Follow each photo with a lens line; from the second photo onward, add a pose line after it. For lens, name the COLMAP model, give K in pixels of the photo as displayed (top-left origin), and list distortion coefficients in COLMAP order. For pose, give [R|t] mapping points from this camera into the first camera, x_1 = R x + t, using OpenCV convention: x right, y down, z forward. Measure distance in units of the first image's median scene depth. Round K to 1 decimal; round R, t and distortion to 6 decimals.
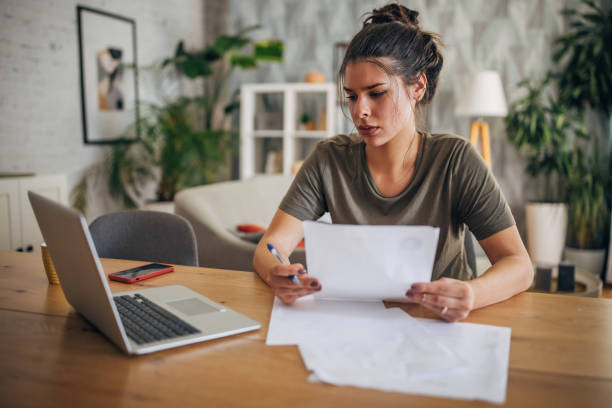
lens RADIAL K [[602.2, 0, 306.0], [0, 602.2, 204.0], [0, 0, 1]] dist [-0.010478, -0.002191]
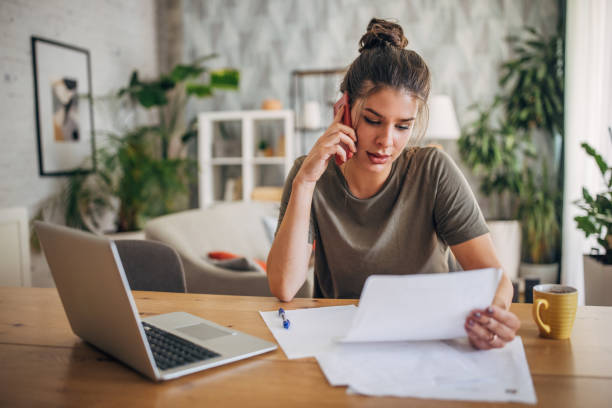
lens RADIAL K [[602.8, 0, 300.5], [0, 602.8, 203.8], [0, 0, 1]] dist [-0.009246, -0.004137]
pose [[0.996185, -0.030132, 0.081894, -0.026997], [0.033721, 0.998515, -0.042790, 0.001450], [-0.080483, 0.045388, 0.995722, -0.007186]]
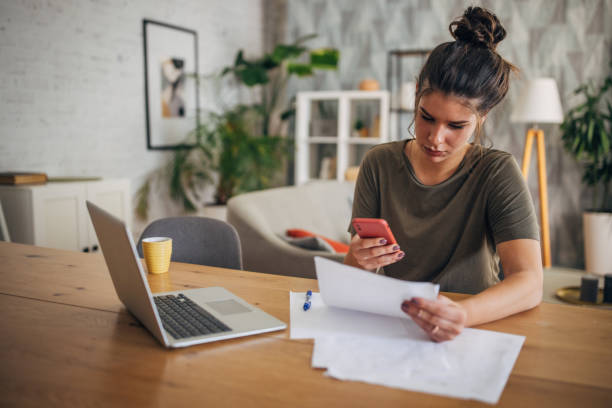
lens RADIAL K [[602.2, 0, 306.0], [0, 602.2, 204.0], [0, 0, 1]] dist [-0.010478, -0.002191]
pose [[0.994643, 0.014152, -0.102395, 0.016811], [-0.014589, 0.999887, -0.003518, -0.004354], [0.102334, 0.004993, 0.994738, -0.022150]]
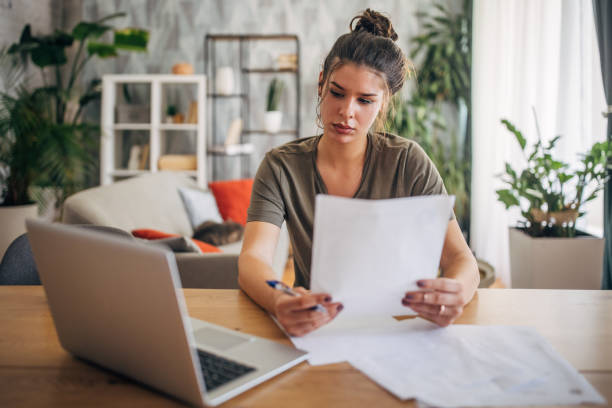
lens RADIAL K [[615.7, 0, 307.9], [0, 615.7, 131.6], [0, 0, 1]] dist [-0.012387, -0.012297]
pose [[0.957171, -0.008937, 0.289386, -0.084989], [0.037039, 0.995091, -0.091777, -0.012764], [-0.287145, 0.098565, 0.952803, 0.014757]]
